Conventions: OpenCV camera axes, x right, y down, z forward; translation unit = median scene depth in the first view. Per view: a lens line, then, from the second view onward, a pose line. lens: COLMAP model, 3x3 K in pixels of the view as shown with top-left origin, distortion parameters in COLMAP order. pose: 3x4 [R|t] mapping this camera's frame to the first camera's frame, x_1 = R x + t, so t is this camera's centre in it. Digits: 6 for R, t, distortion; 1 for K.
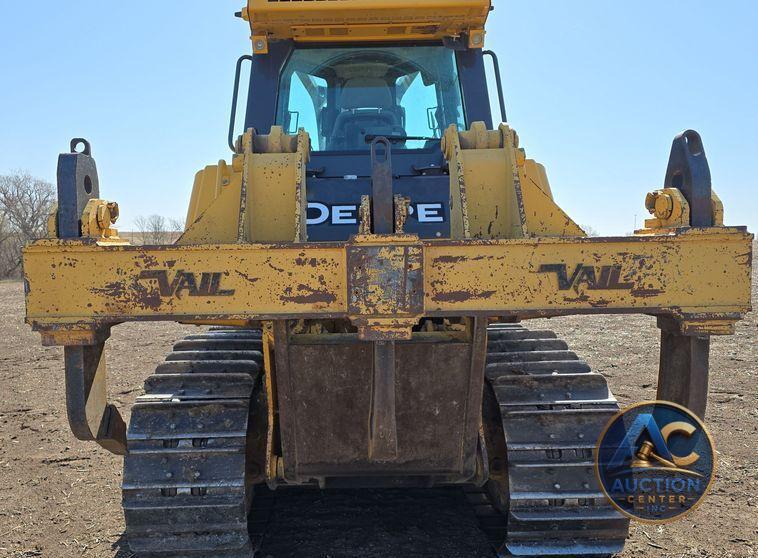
lens RADIAL K [[660.8, 0, 347.5], [0, 660.8, 304.9], [0, 0, 1]] dist [0.105379, -0.139851]
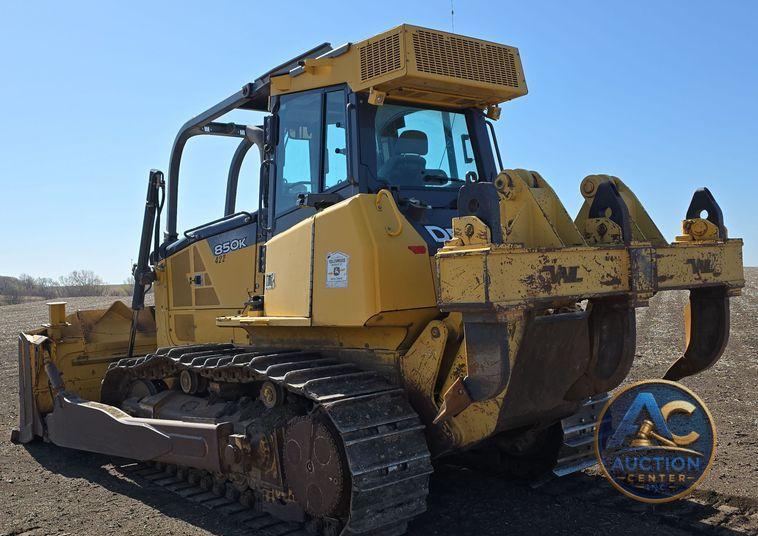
lens RADIAL K [[733.6, 0, 318.9], [0, 733.6, 300.4], [0, 0, 1]] dist [0.049791, -0.007301]
pose [[0.799960, -0.040993, 0.598652, -1.545942], [0.089008, 0.994733, -0.050824, 0.055611], [-0.593416, 0.093942, 0.799395, 0.032955]]
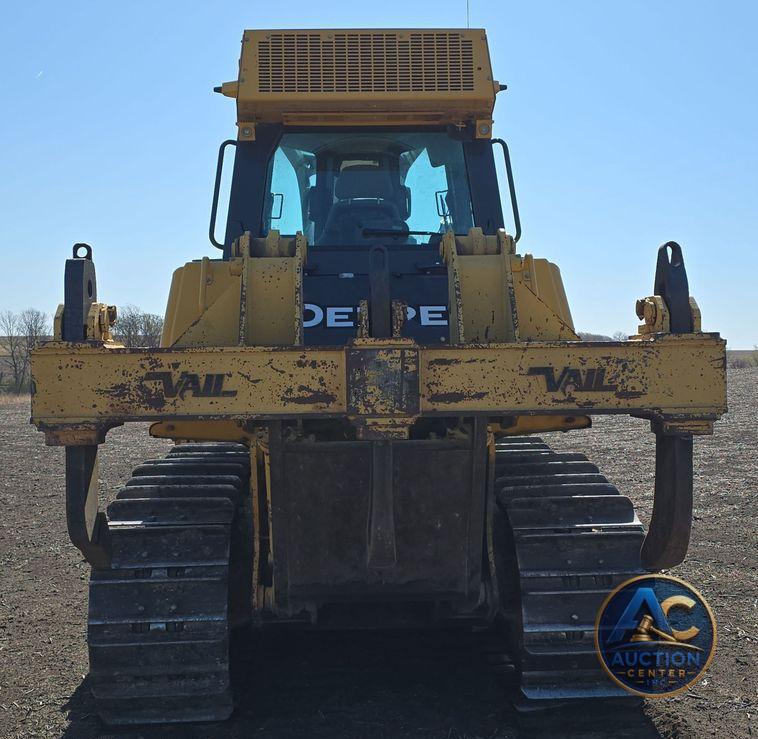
lens RADIAL K [[1037.9, 0, 379.0], [0, 1037.9, 369.5], [0, 0, 1]] dist [0.198081, -0.743028]
pose [[0.999056, 0.002749, 0.043361, -0.018966], [0.000661, 0.996919, -0.078438, 0.067668], [-0.043443, 0.078393, 0.995976, -0.594985]]
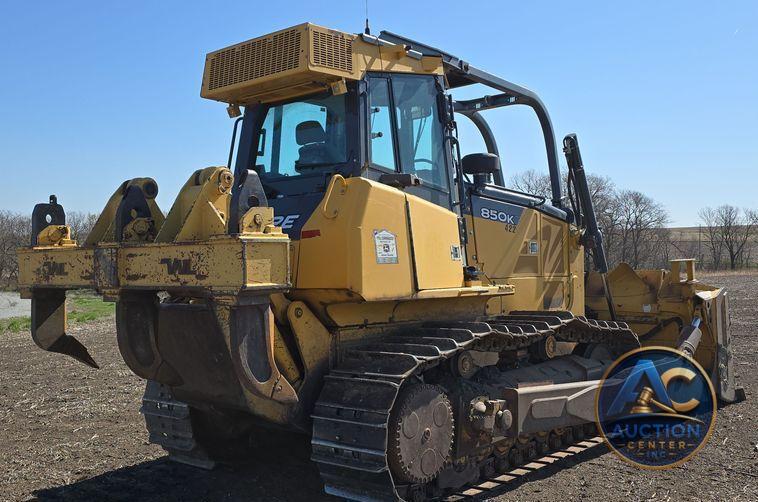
lens RADIAL K [[776.9, 0, 379.0], [0, 776.9, 251.0], [0, 0, 1]] dist [0.067680, -0.016751]
pose [[0.755409, -0.006380, -0.655223, 1.844447], [-0.045392, 0.997041, -0.062042, 0.014486], [0.653680, 0.076609, 0.752884, -0.093873]]
